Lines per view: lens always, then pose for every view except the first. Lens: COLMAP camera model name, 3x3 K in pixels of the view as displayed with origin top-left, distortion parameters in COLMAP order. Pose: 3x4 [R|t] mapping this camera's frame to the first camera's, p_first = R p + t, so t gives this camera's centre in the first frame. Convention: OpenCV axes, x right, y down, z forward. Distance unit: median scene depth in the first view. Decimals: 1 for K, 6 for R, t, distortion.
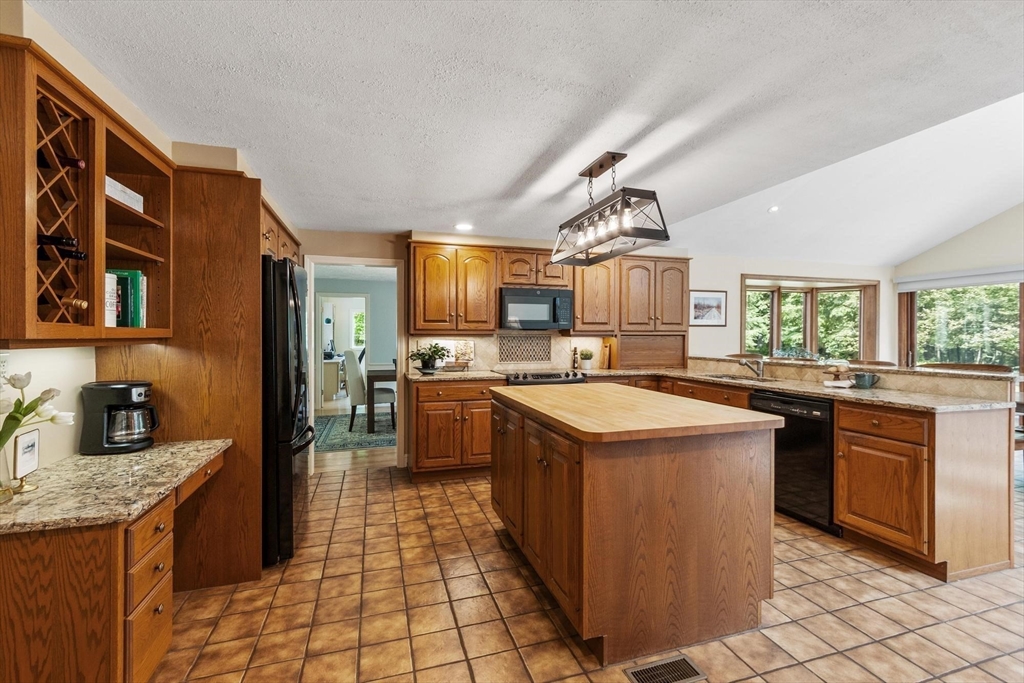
lens RADIAL K [[445.7, 0, 506.7], [0, 445.7, 338.7], [0, 0, 1]] dist [0.004513, -0.001541]
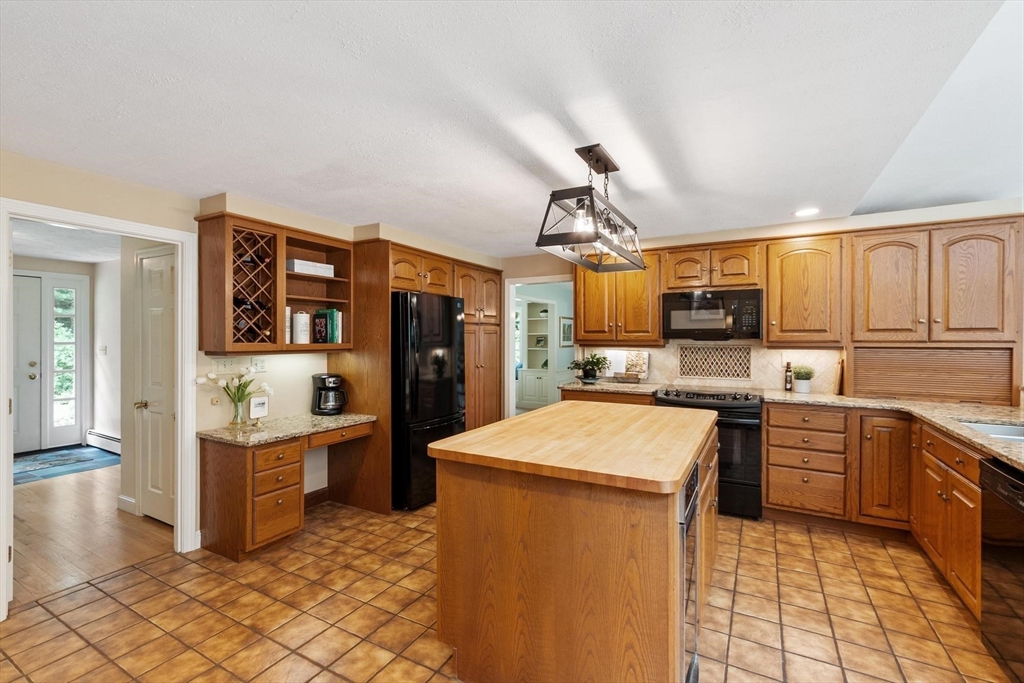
lens RADIAL K [[445.7, 0, 508.1], [0, 445.7, 343.0], [0, 0, 1]] dist [0.004513, -0.001541]
pose [[0.693952, 0.006065, -0.719996, 0.781145], [-0.004425, 0.999982, 0.004159, -0.031325], [0.720008, 0.000299, 0.693966, 0.281144]]
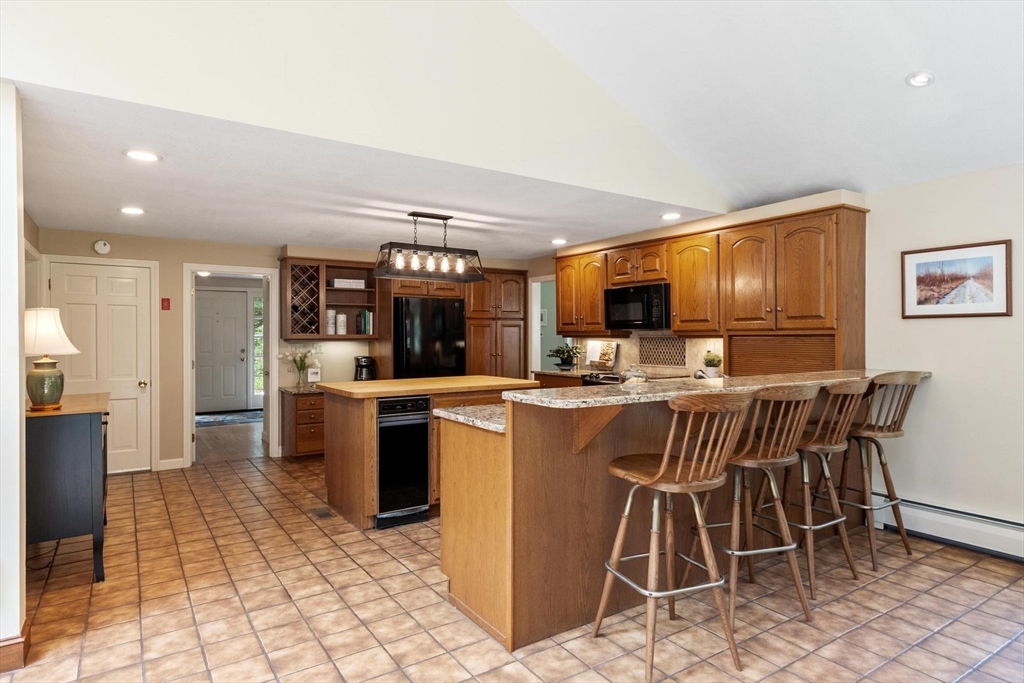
lens RADIAL K [[560.7, 0, 510.1], [0, 560.7, 343.9], [0, 0, 1]] dist [0.002807, -0.002797]
pose [[0.304260, 0.010576, -0.952530, 2.117352], [-0.002550, 0.999944, 0.010288, -0.004968], [0.952586, -0.000701, 0.304270, 0.757159]]
